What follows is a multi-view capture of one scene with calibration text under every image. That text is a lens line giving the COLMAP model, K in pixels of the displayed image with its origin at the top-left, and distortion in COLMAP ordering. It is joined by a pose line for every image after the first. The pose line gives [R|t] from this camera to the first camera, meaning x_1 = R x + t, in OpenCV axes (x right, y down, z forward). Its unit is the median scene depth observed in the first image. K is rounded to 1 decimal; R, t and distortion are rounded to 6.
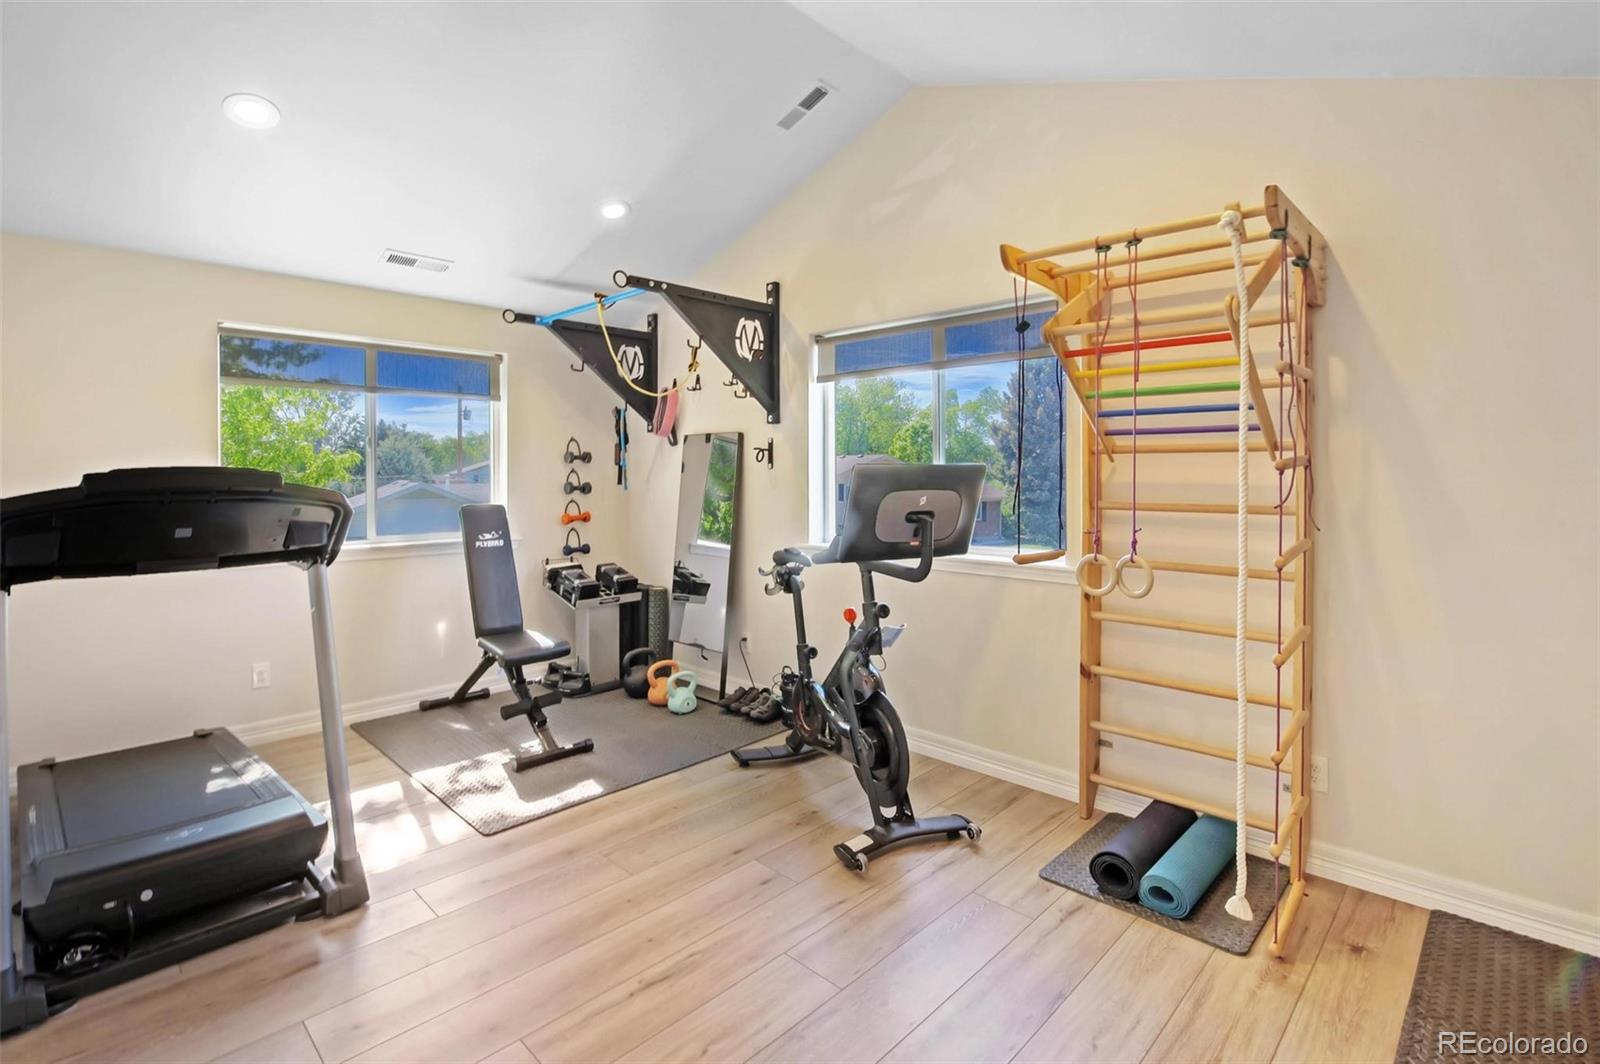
lens RADIAL K [[750.2, 0, 822.2], [0, 750.2, 471.3], [0, 0, 1]] dist [-0.004935, -0.003498]
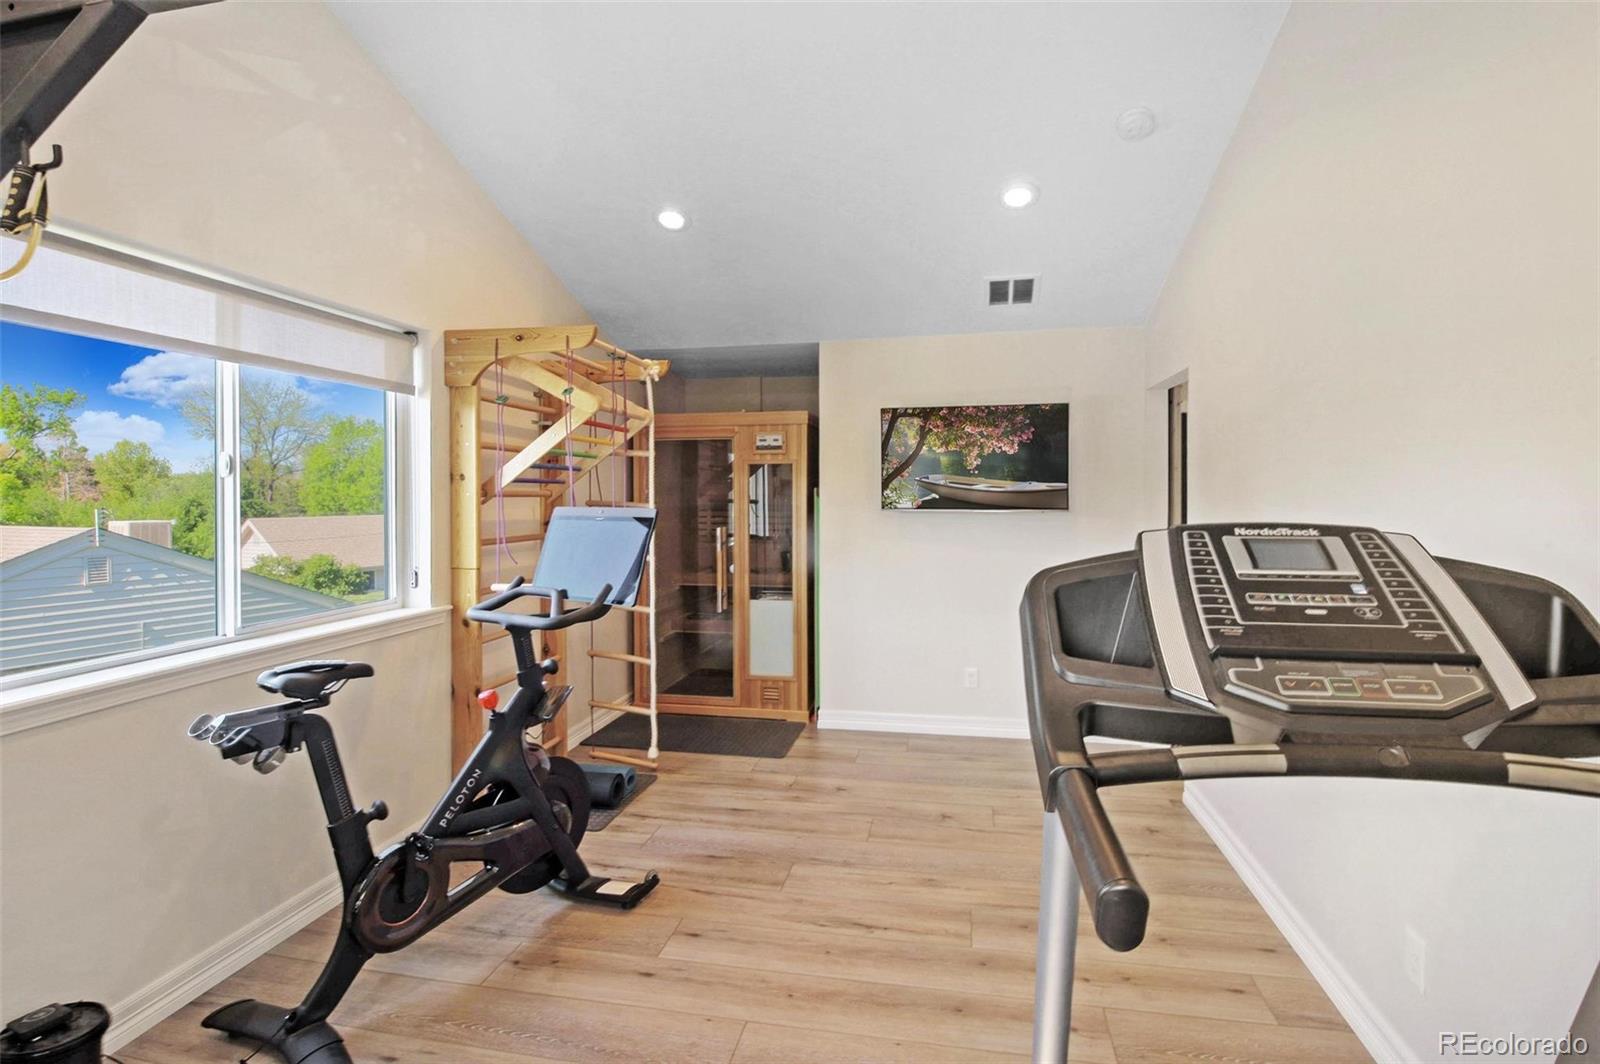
lens RADIAL K [[750.2, 0, 805.5], [0, 750.2, 521.5], [0, 0, 1]] dist [-0.004935, -0.003498]
pose [[-0.511979, -0.034458, 0.858306, -0.816514], [0.005884, 0.999031, 0.043618, -0.027449], [-0.858978, 0.027382, -0.511280, 1.142486]]
